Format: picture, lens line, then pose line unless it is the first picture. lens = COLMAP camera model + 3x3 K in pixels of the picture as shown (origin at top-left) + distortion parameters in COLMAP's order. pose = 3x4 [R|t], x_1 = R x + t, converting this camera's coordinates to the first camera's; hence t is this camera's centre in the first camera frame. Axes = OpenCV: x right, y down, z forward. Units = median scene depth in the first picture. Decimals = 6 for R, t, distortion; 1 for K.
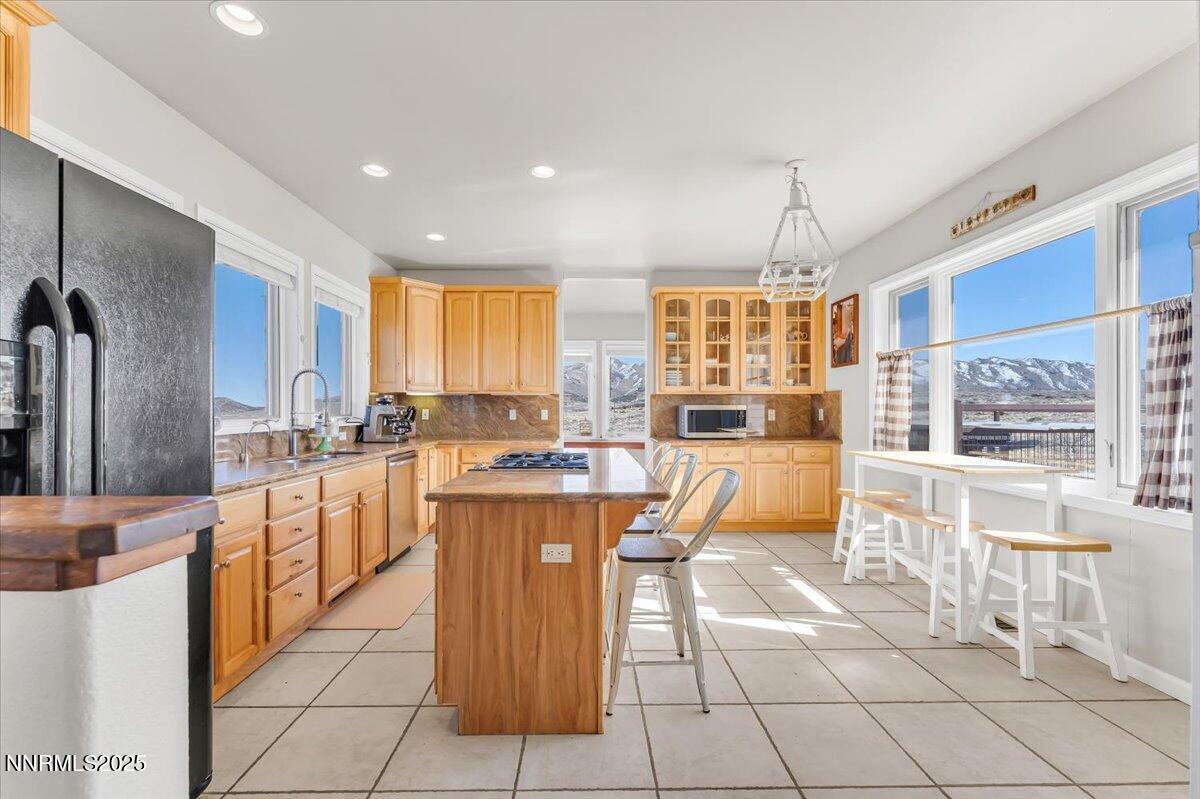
lens RADIAL K [[488.8, 0, 601.2], [0, 488.8, 406.8], [0, 0, 1]] dist [-0.010877, 0.000250]
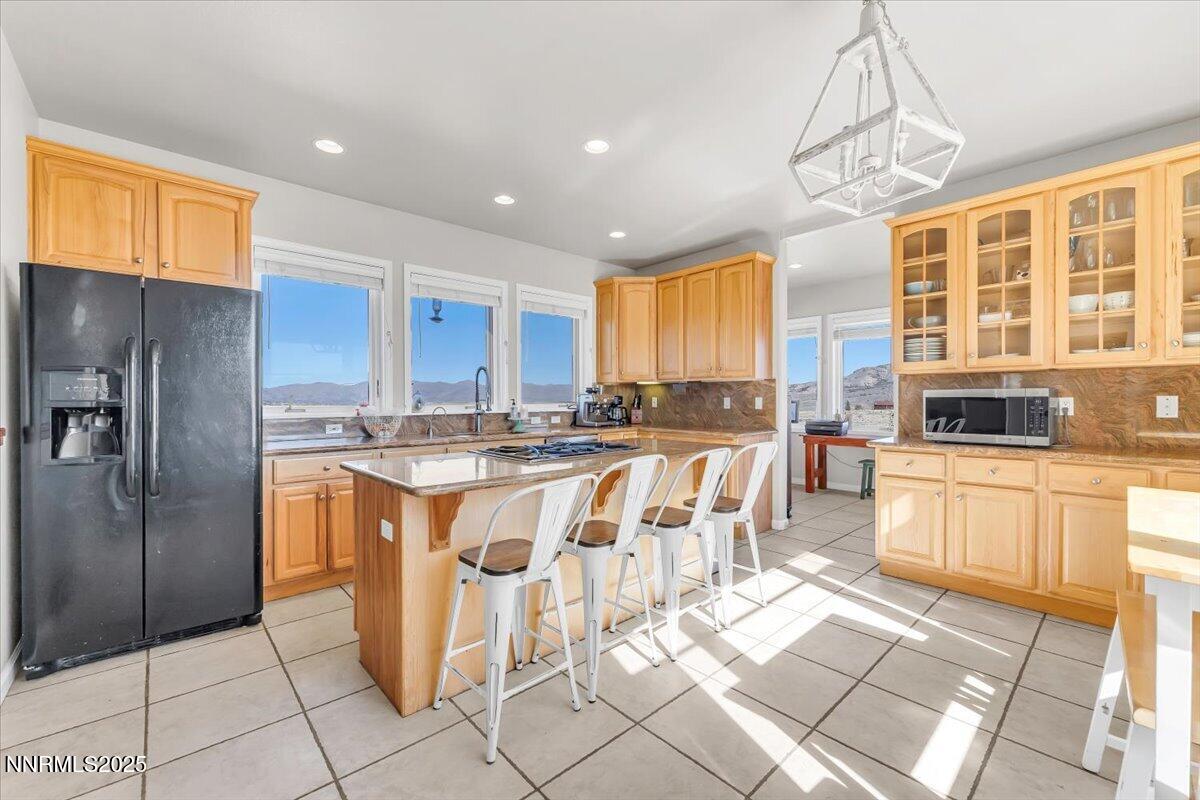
lens RADIAL K [[488.8, 0, 591.6], [0, 488.8, 398.4], [0, 0, 1]] dist [-0.010877, 0.000250]
pose [[0.642623, -0.001409, -0.766181, 0.373085], [0.007662, 0.999960, 0.004587, 0.001670], [0.766144, -0.008819, 0.642608, 0.231328]]
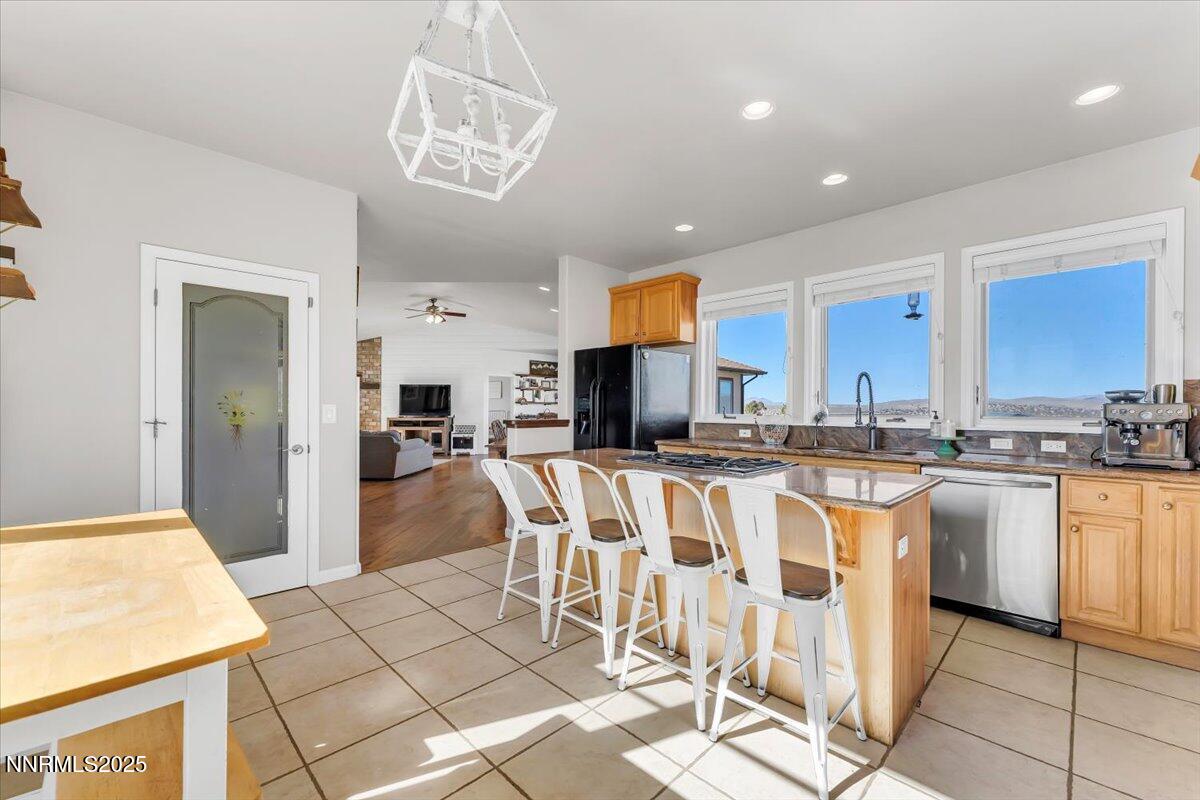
lens RADIAL K [[488.8, 0, 598.8], [0, 488.8, 406.4], [0, 0, 1]] dist [-0.010877, 0.000250]
pose [[-0.731310, -0.003691, -0.682035, 0.380006], [0.000545, 0.999982, -0.005996, 0.003383], [0.682045, -0.004756, -0.731295, 0.865844]]
